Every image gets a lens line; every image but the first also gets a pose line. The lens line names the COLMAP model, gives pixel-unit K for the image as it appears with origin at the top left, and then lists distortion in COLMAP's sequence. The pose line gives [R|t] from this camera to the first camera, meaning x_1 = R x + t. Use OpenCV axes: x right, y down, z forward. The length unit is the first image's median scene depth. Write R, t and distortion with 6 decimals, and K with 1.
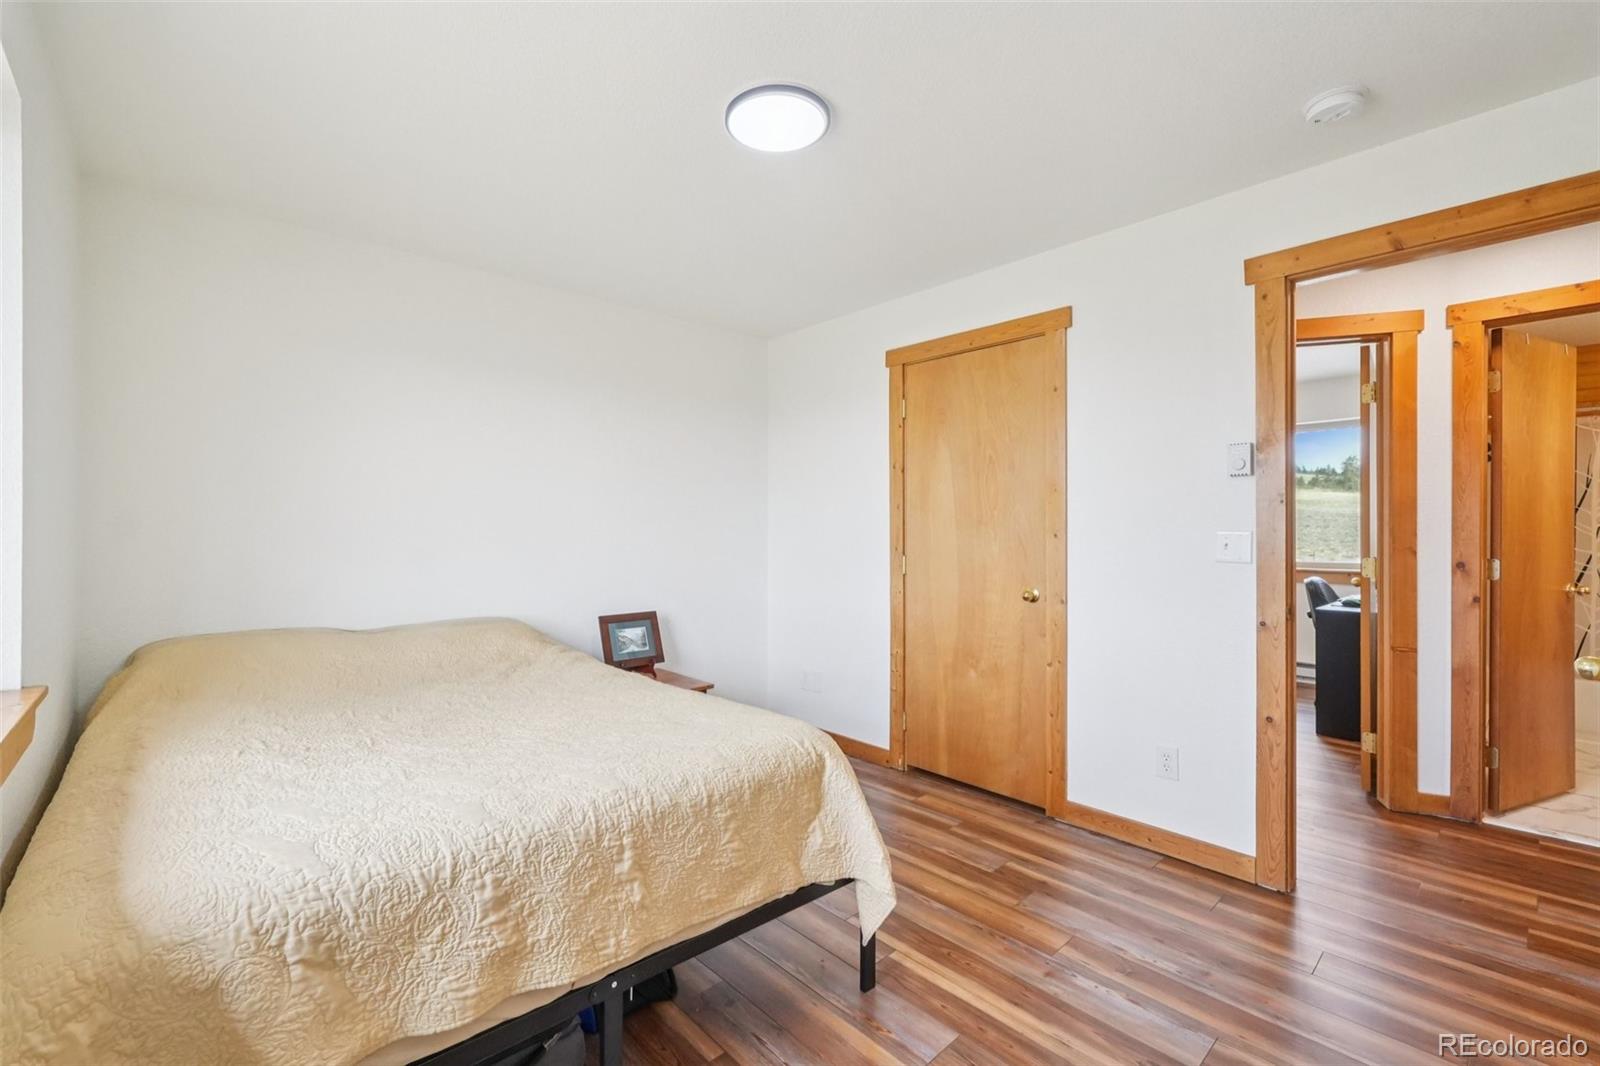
lens RADIAL K [[692.9, 0, 799.5], [0, 692.9, 530.4], [0, 0, 1]] dist [-0.002169, 0.000401]
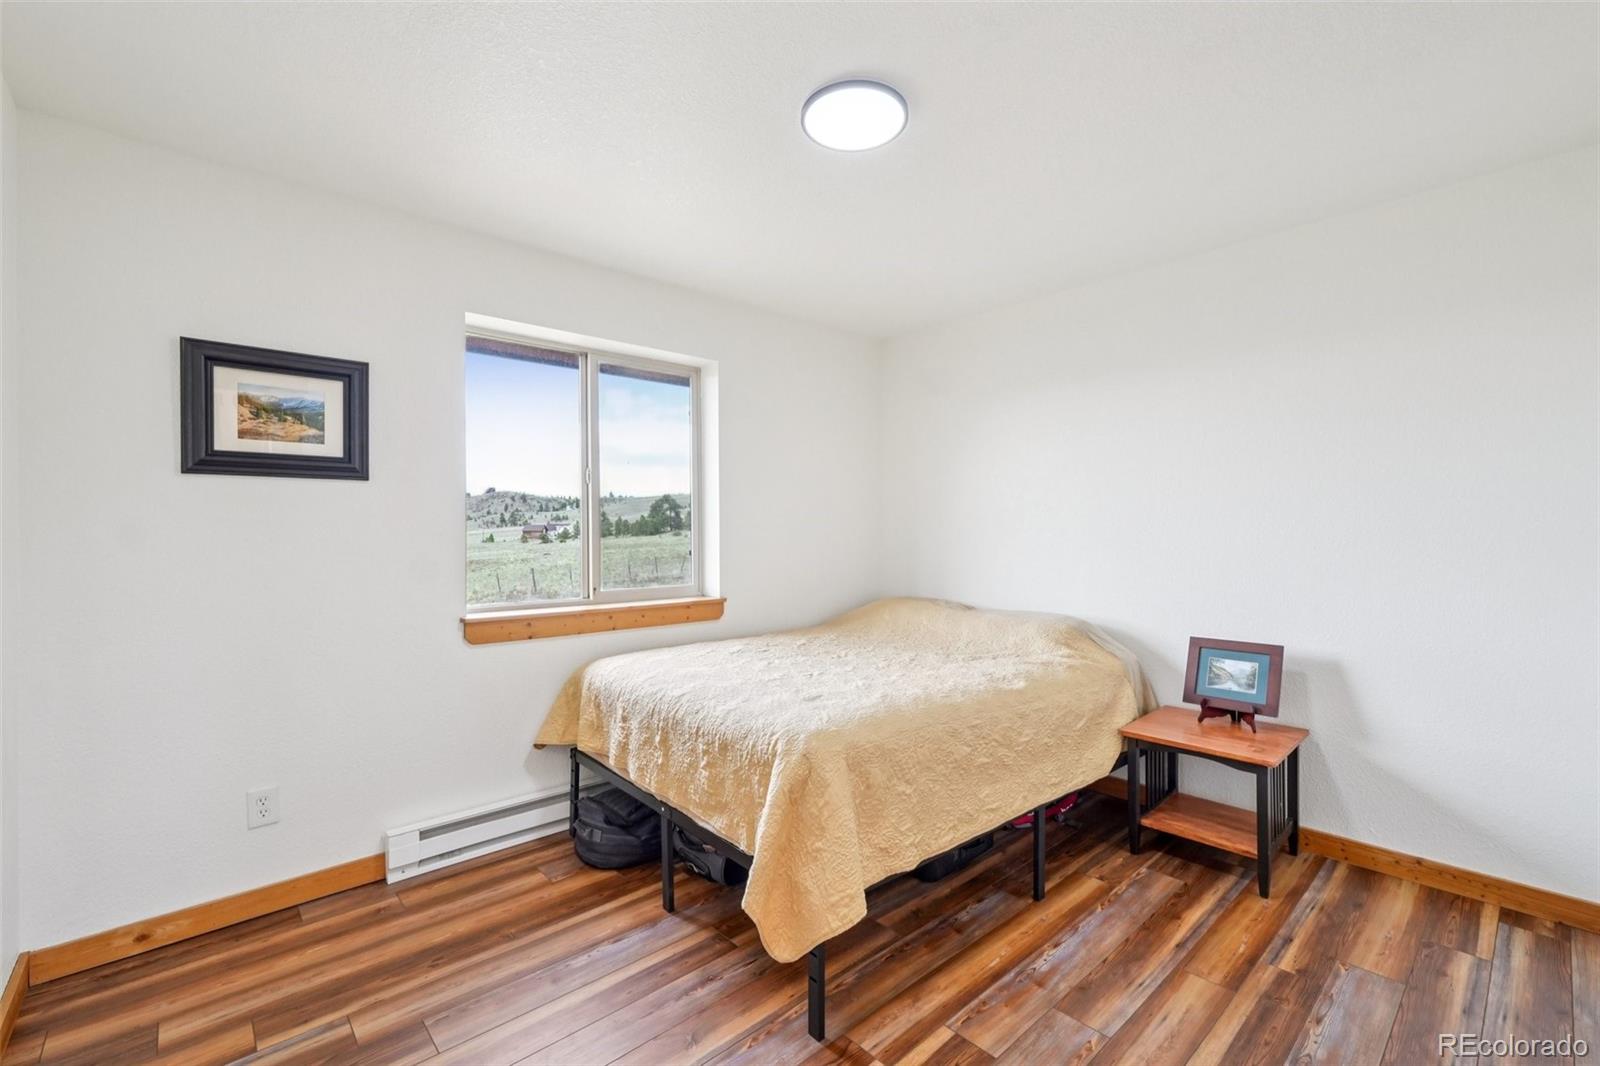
lens RADIAL K [[692.9, 0, 796.9], [0, 692.9, 535.5], [0, 0, 1]] dist [-0.002169, 0.000401]
pose [[-0.020908, 0.006955, -0.999757, 1.215321], [0.001455, 0.999975, 0.006926, -0.008271], [0.999780, -0.001310, -0.020918, 1.198198]]
